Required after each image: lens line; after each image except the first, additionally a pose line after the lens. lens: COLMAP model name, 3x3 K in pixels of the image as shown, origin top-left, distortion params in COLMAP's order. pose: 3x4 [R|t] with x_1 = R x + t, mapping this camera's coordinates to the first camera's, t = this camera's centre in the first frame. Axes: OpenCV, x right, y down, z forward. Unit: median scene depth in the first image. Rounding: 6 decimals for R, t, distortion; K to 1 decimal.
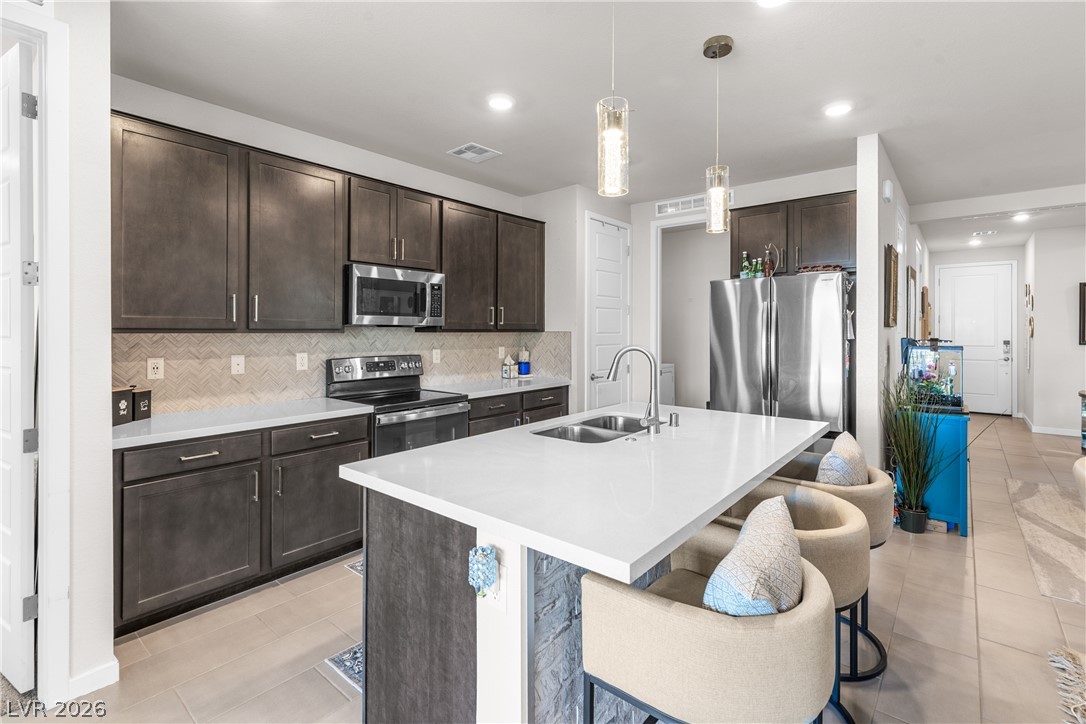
lens RADIAL K [[495.3, 0, 543.9], [0, 495.3, 328.0], [0, 0, 1]] dist [0.002755, -0.000599]
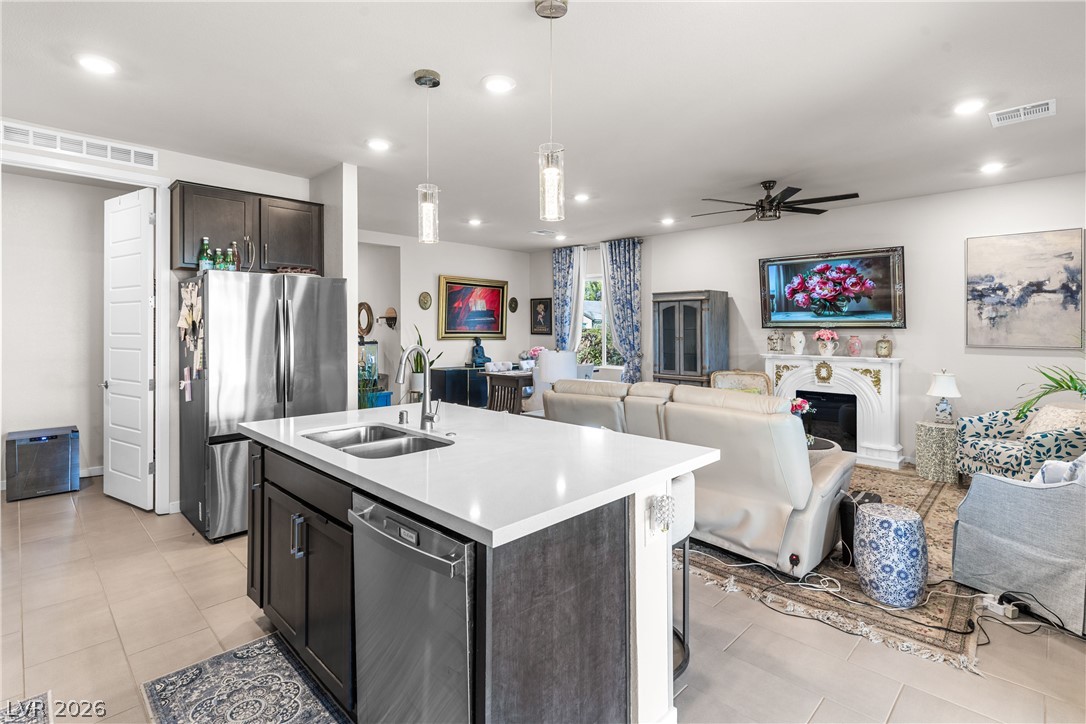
lens RADIAL K [[518.7, 0, 549.9], [0, 518.7, 327.9], [0, 0, 1]] dist [0.004498, -0.002158]
pose [[0.073959, -0.000312, 0.997261, -0.470207], [-0.000223, 1.000000, 0.000330, 0.001035], [-0.997261, -0.000247, 0.073959, 0.371610]]
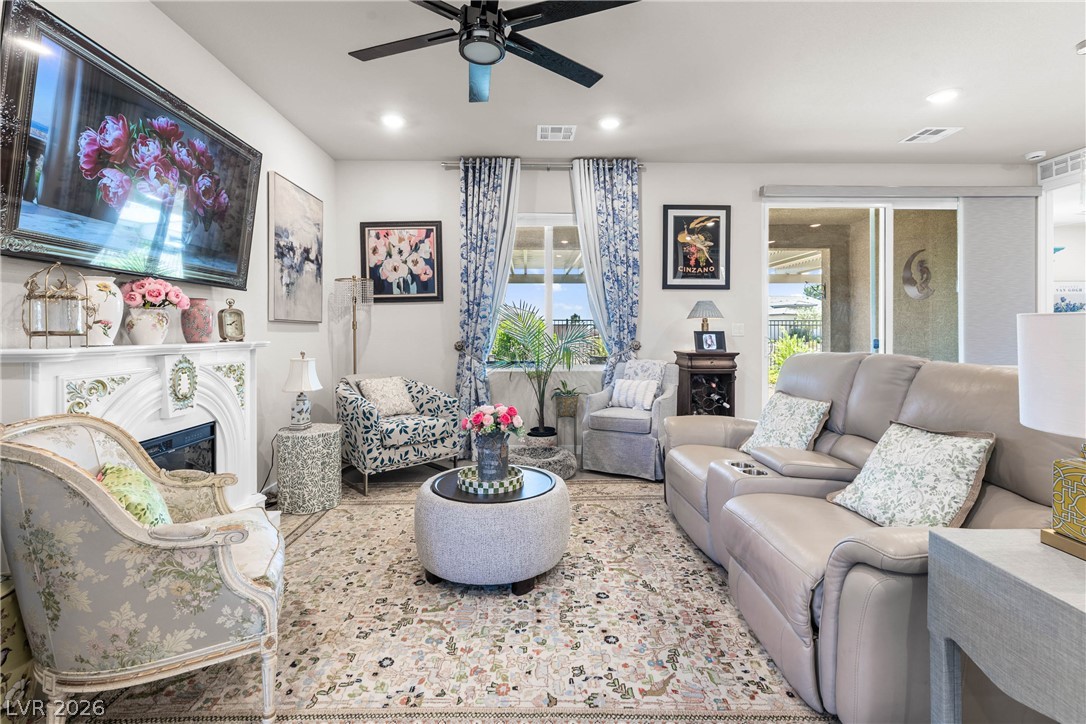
lens RADIAL K [[495.3, 0, 544.4], [0, 495.3, 331.2], [0, 0, 1]] dist [0.002755, -0.000599]
pose [[-0.744244, -0.002701, -0.667903, 1.074420], [-0.002746, 0.999996, -0.000984, 0.062978], [0.667903, 0.001102, -0.744248, 0.423557]]
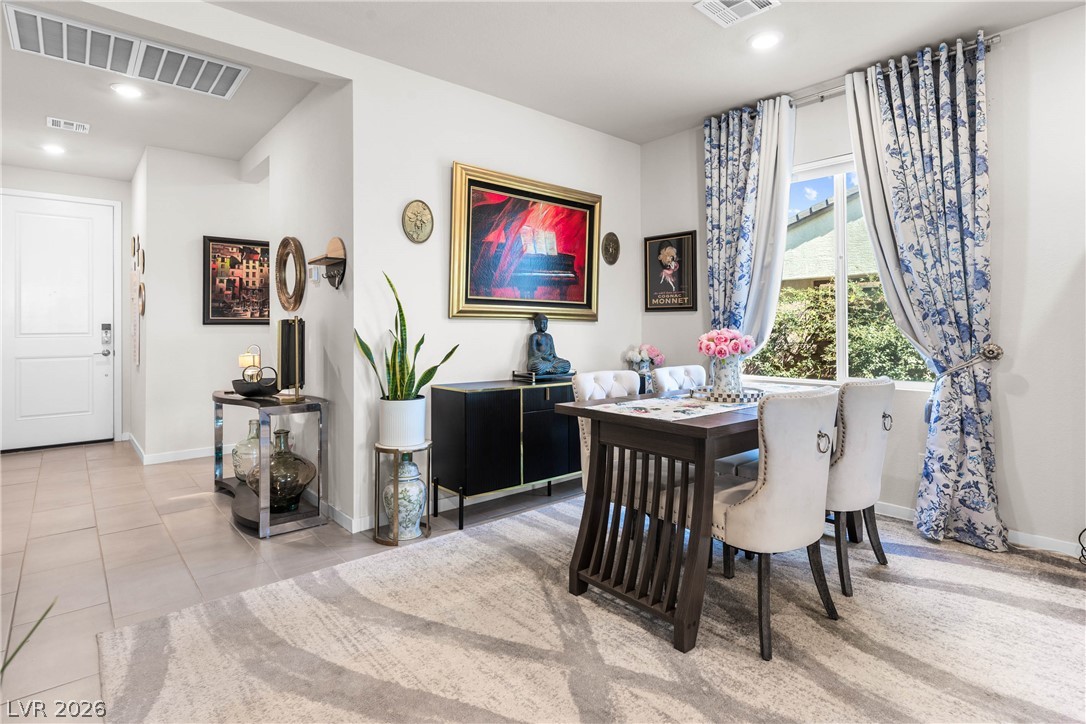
lens RADIAL K [[558.8, 0, 542.8], [0, 558.8, 323.5], [0, 0, 1]] dist [-0.010663, 0.003358]
pose [[0.158094, 0.005215, 0.987410, 0.623284], [0.004116, 0.999974, -0.005940, 0.063176], [-0.987416, 0.005003, 0.158068, 0.657942]]
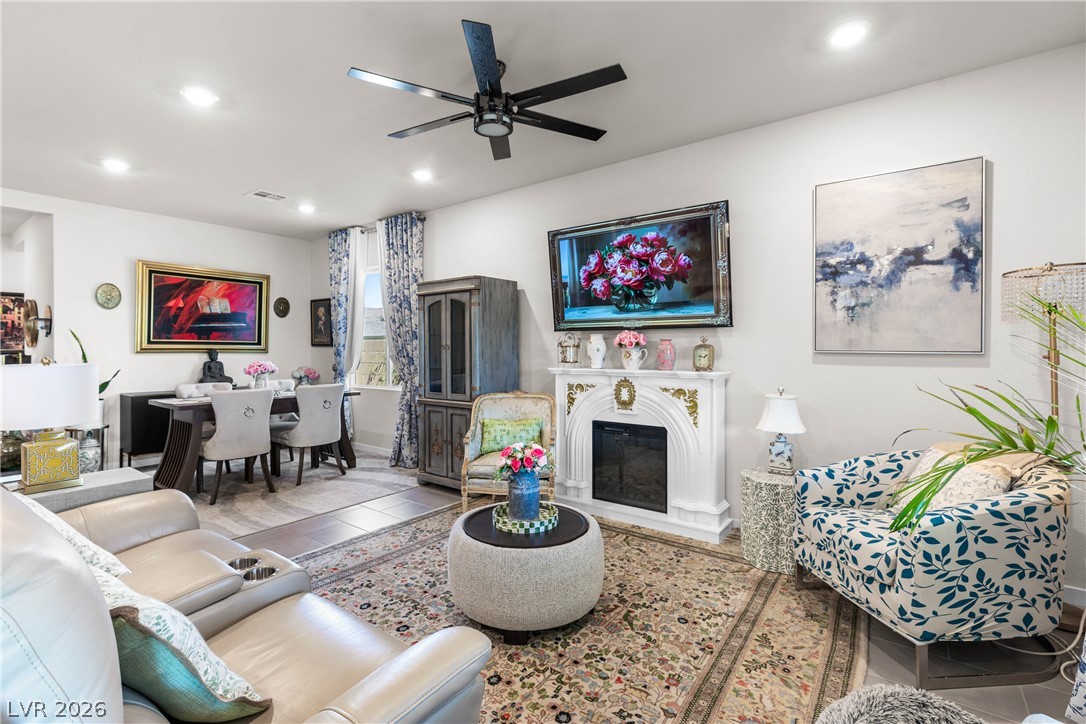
lens RADIAL K [[495.3, 0, 535.7], [0, 495.3, 349.7], [0, 0, 1]] dist [0.002755, -0.000599]
pose [[-0.049845, -0.005070, 0.998744, 0.099191], [0.002817, 0.999982, 0.005217, 0.035923], [-0.998753, 0.003074, -0.049830, -0.060988]]
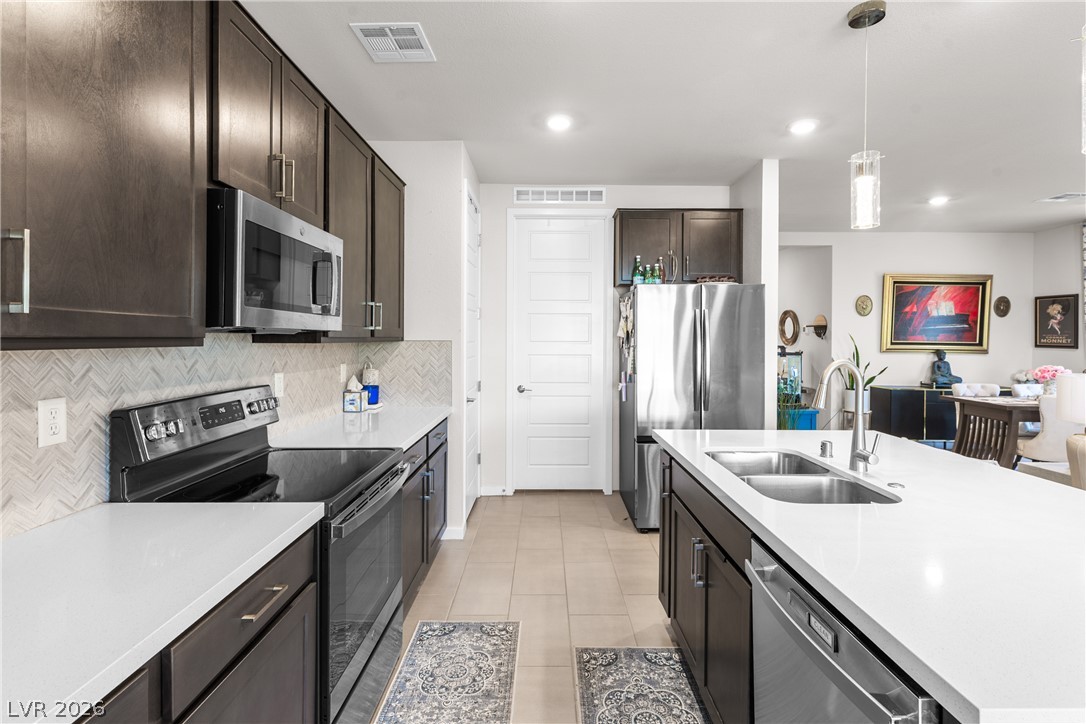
lens RADIAL K [[518.7, 0, 545.3], [0, 518.7, 343.4], [0, 0, 1]] dist [0.004498, -0.002158]
pose [[0.759158, -0.006618, 0.650872, -0.400999], [-0.003301, 0.999896, 0.014016, 0.000190], [-0.650898, -0.012789, 0.759058, 0.388530]]
